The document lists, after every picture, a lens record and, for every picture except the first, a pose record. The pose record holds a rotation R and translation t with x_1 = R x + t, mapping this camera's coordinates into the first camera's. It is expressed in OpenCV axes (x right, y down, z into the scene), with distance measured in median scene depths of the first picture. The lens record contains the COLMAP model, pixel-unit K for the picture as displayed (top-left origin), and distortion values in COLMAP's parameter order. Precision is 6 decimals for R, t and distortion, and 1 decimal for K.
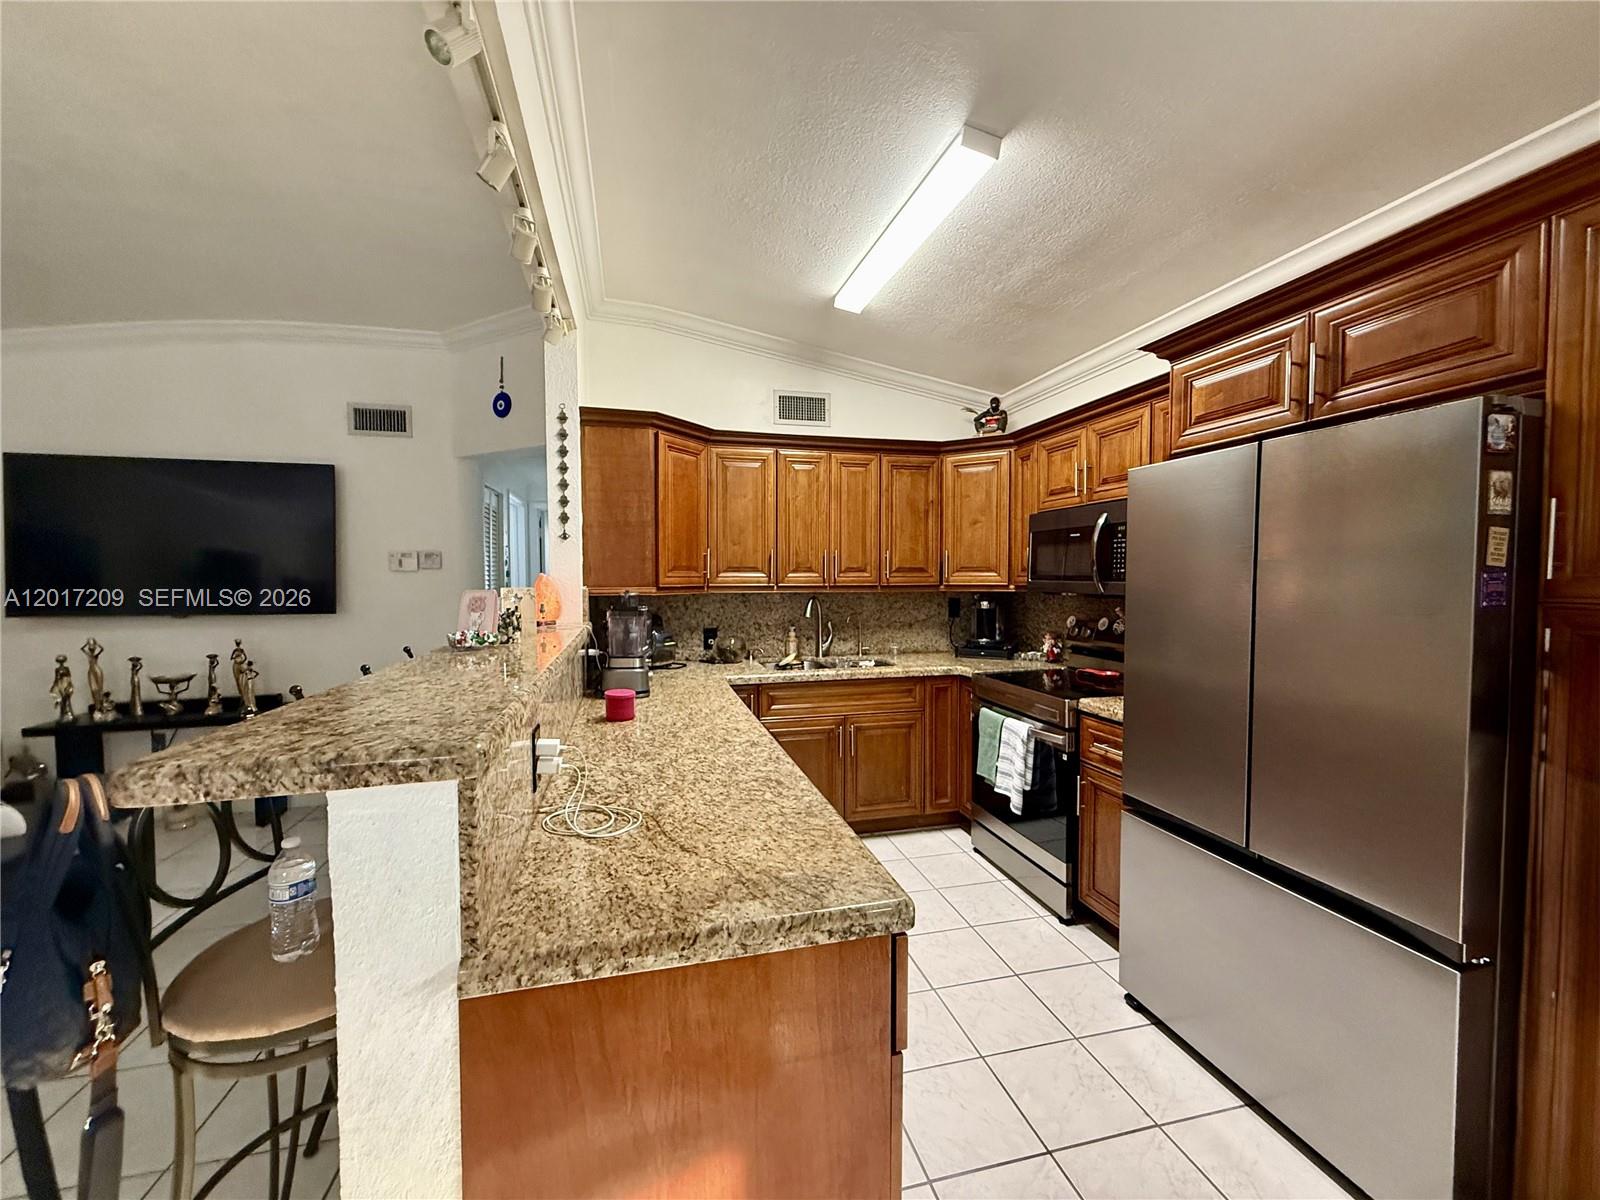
lens RADIAL K [[639.8, 0, 798.2], [0, 639.8, 599.0], [0, 0, 1]] dist [0.000406, 0.000090]
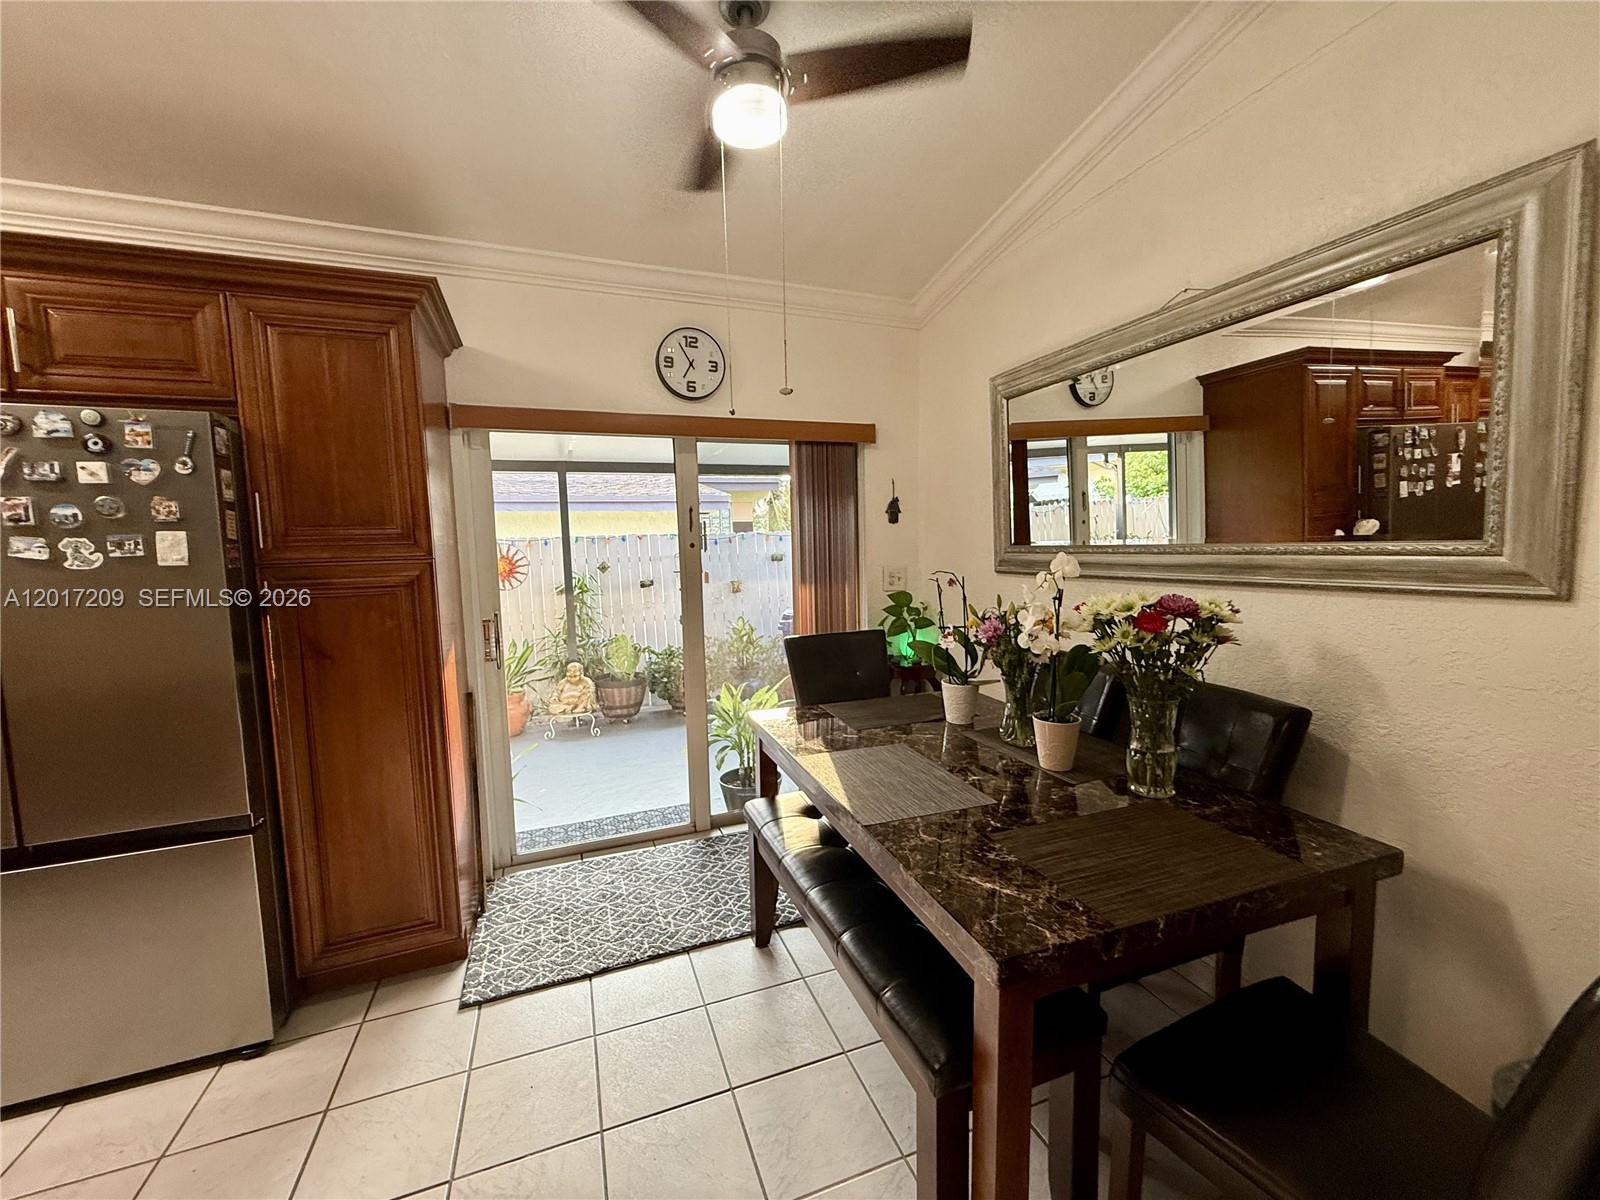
lens RADIAL K [[639.8, 0, 794.8], [0, 639.8, 604.6], [0, 0, 1]] dist [0.000406, 0.000090]
pose [[-0.112743, -0.091249, 0.989425, -0.178443], [0.062128, 0.993178, 0.098674, 0.011968], [-0.991680, 0.072596, -0.106305, -0.020193]]
